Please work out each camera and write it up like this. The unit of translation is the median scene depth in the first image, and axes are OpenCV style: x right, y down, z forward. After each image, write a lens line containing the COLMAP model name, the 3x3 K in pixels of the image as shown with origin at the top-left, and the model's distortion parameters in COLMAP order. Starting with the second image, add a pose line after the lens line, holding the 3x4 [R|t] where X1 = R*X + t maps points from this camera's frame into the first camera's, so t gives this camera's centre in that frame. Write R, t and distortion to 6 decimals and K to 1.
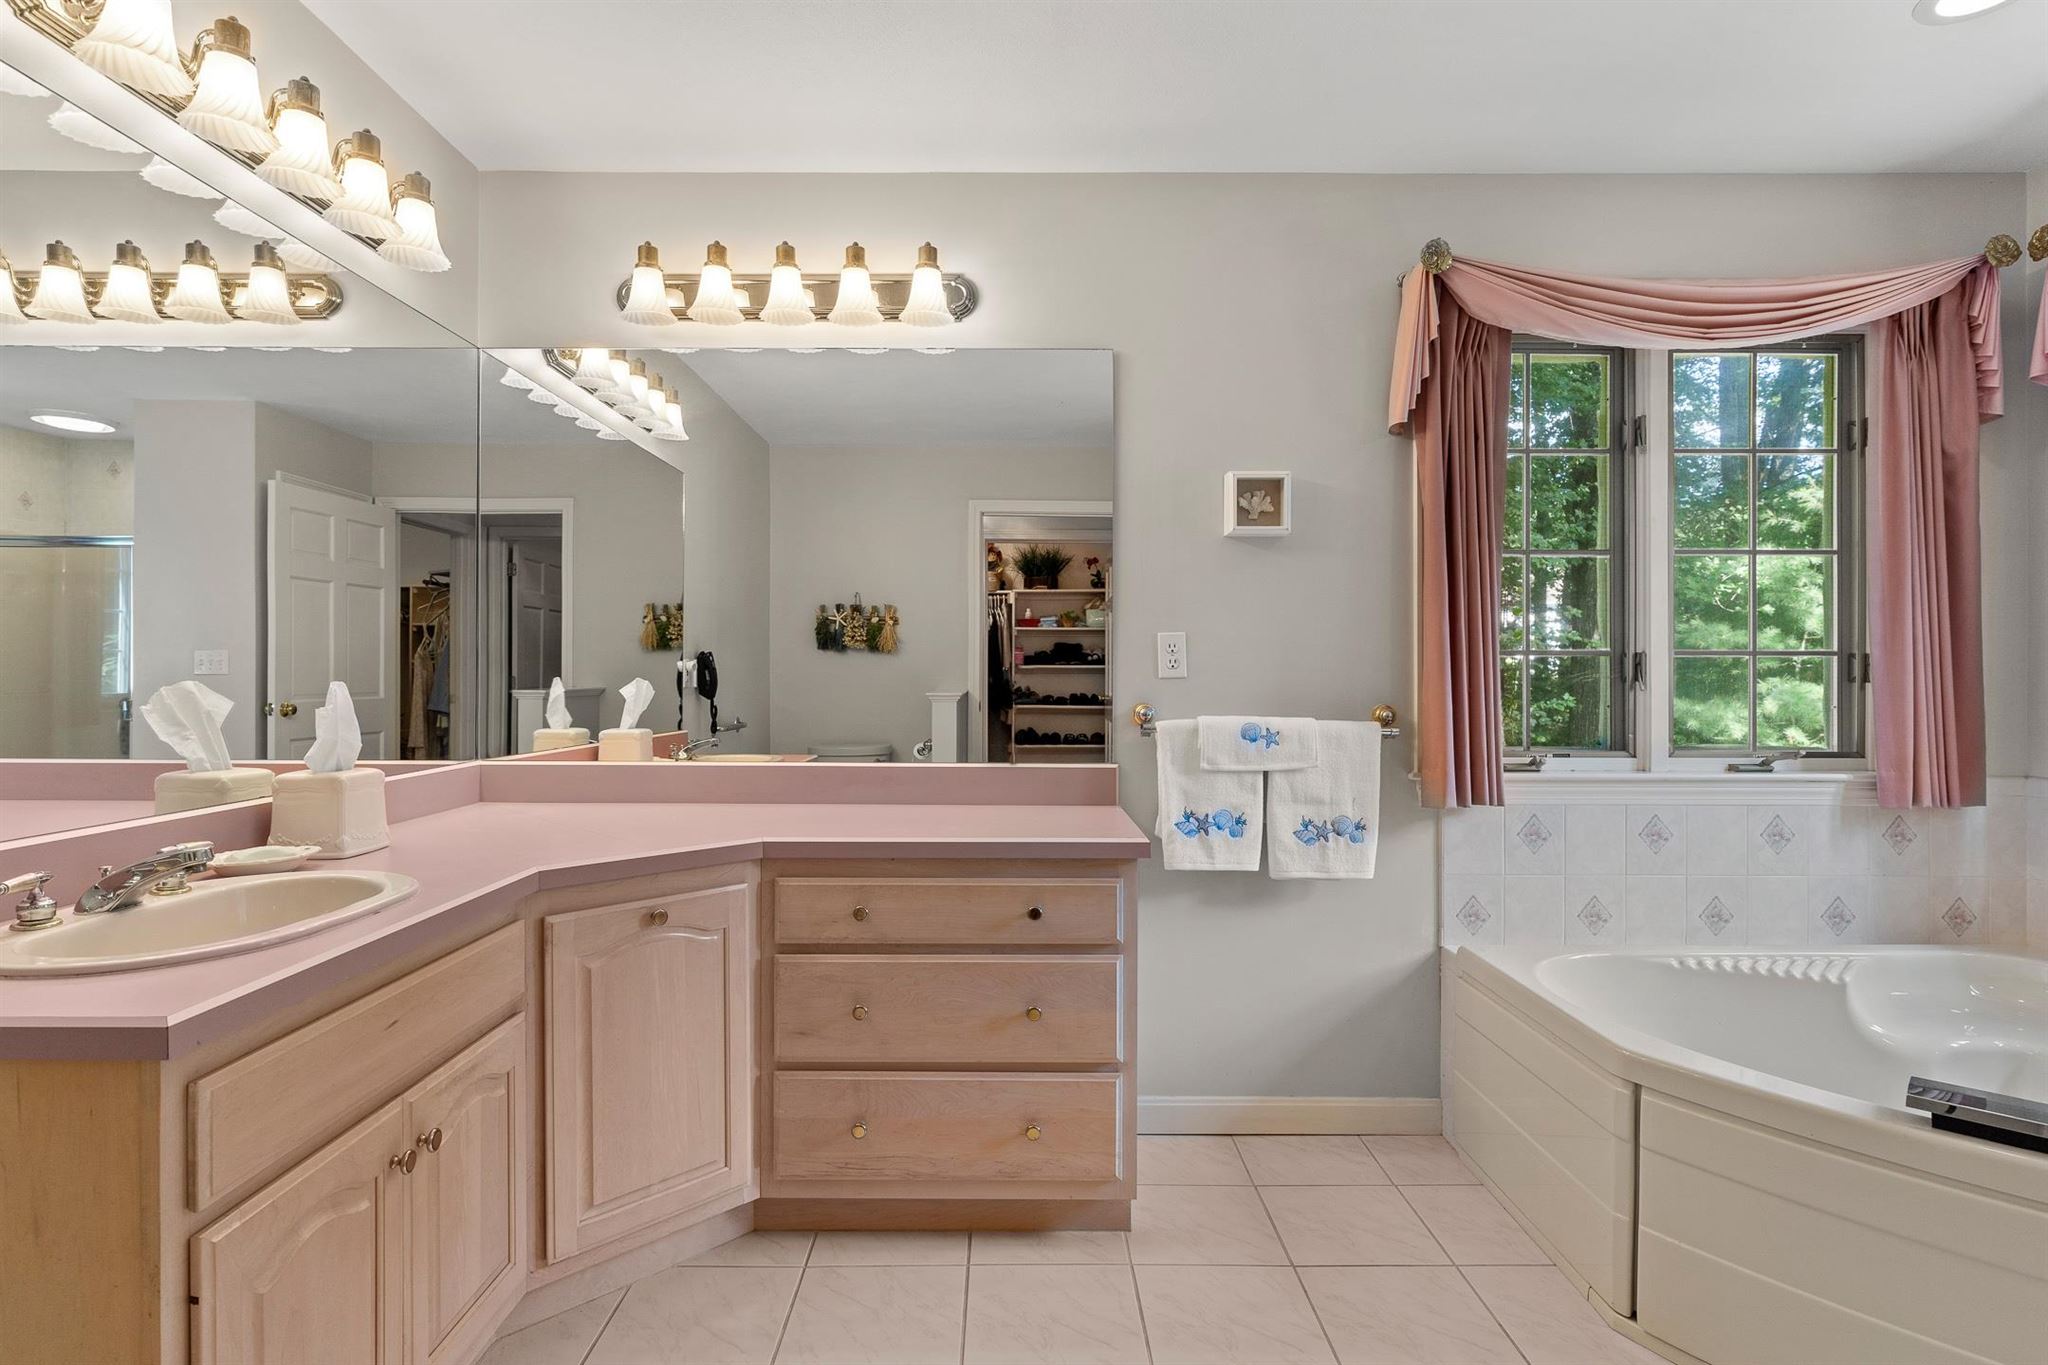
lens RADIAL K [[1033.5, 0, 1022.6], [0, 1033.5, 676.7], [0, 0, 1]] dist [-0.004268, 0.002475]
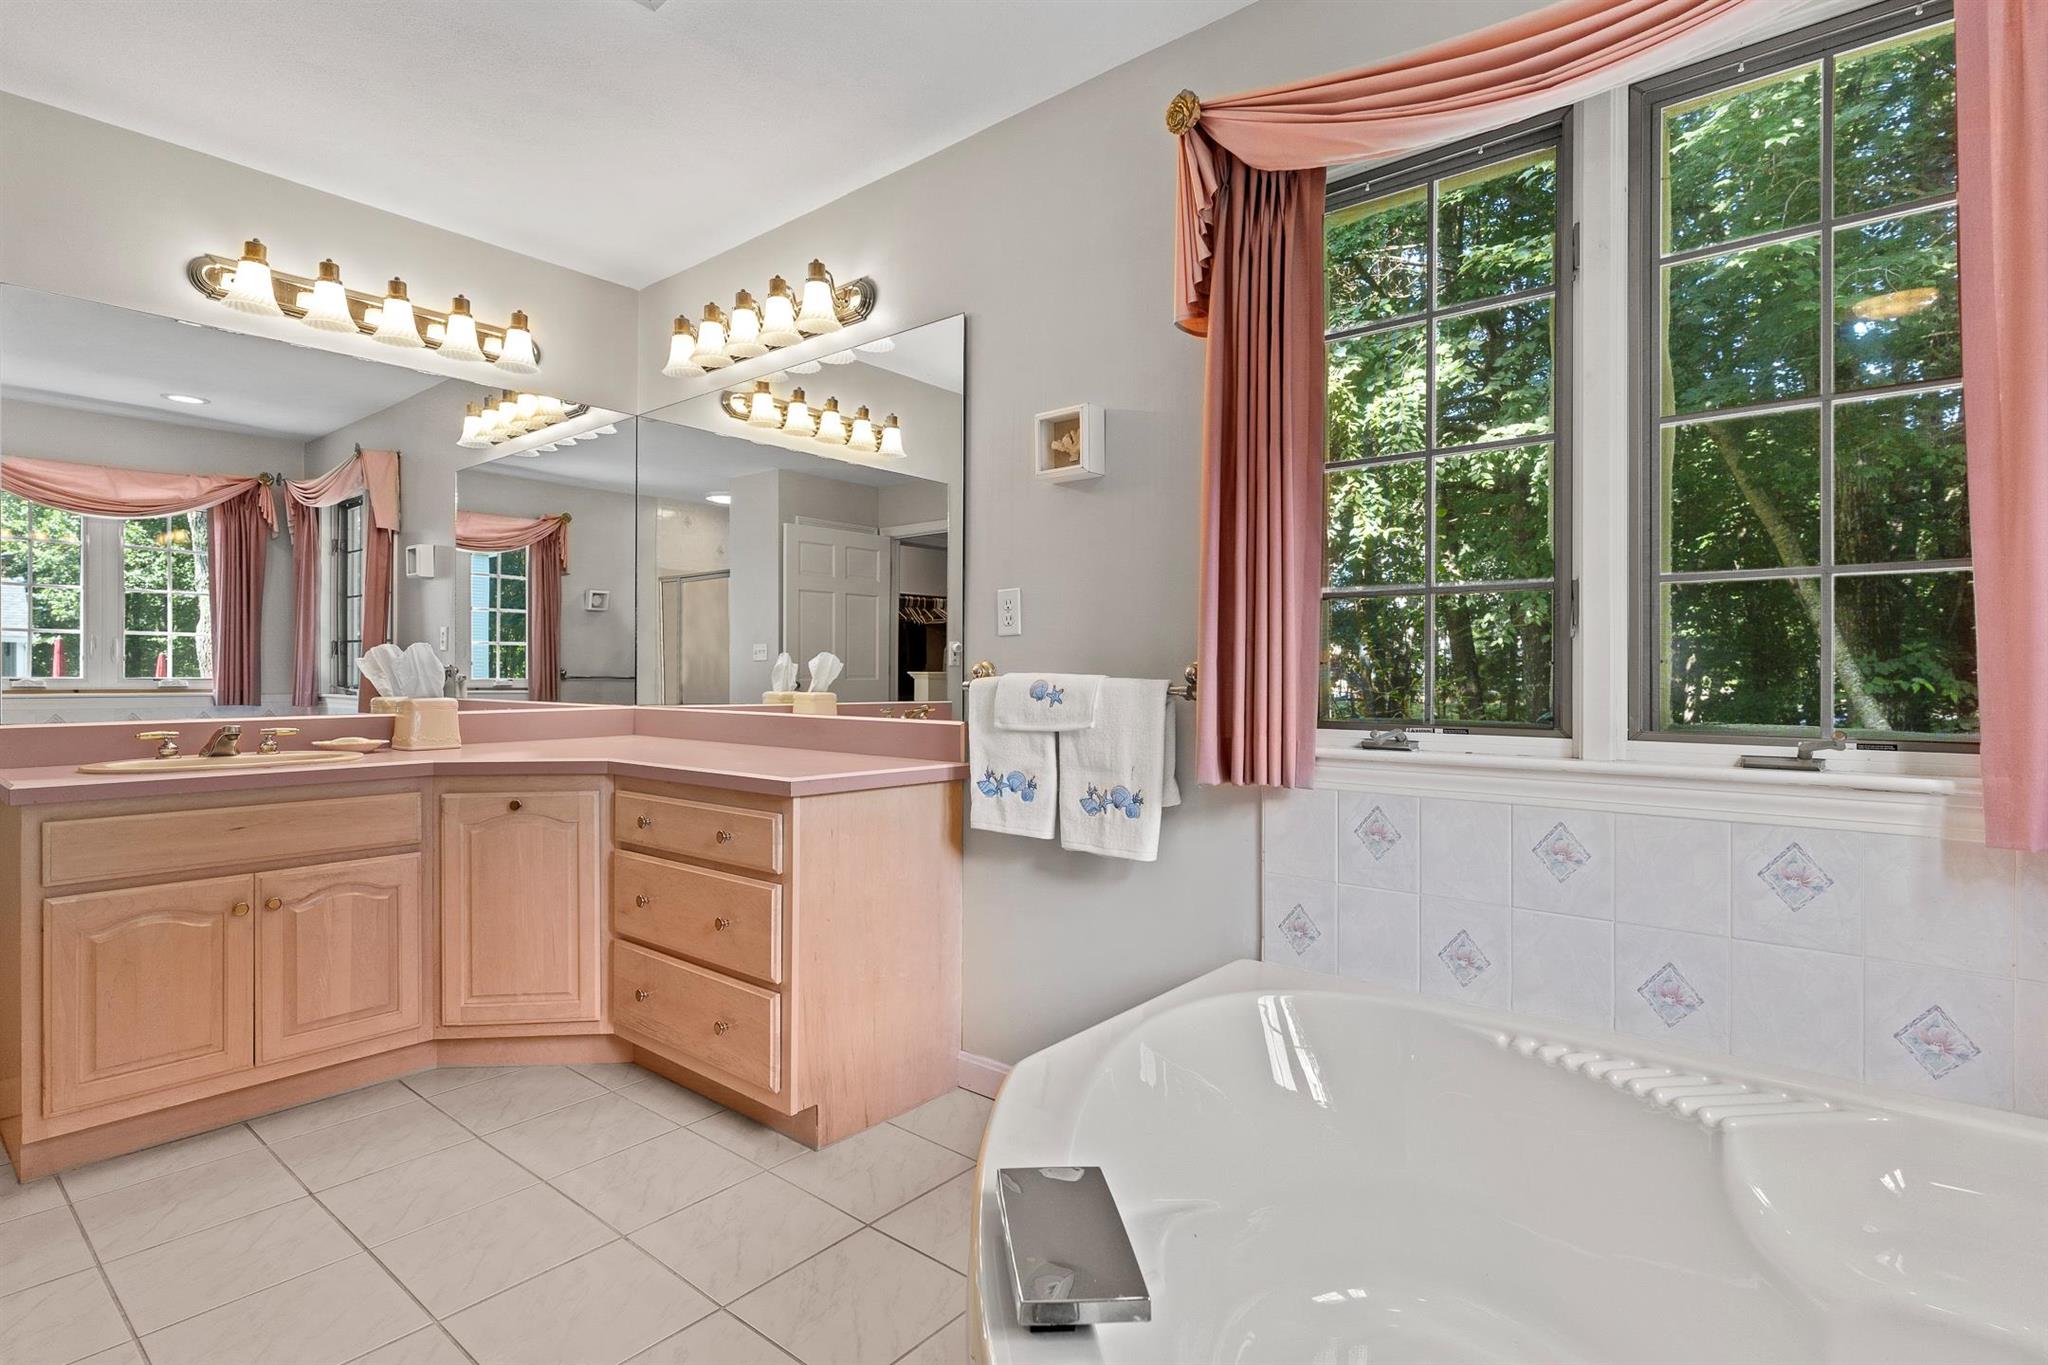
lens RADIAL K [[999.9, 0, 1021.0], [0, 999.9, 679.0], [0, 0, 1]] dist [-0.000521, 0.000316]
pose [[0.767223, 0.002114, -0.641377, 0.787093], [-0.002523, 0.999997, 0.000277, 0.043712], [0.641375, 0.001405, 0.767226, 0.295208]]
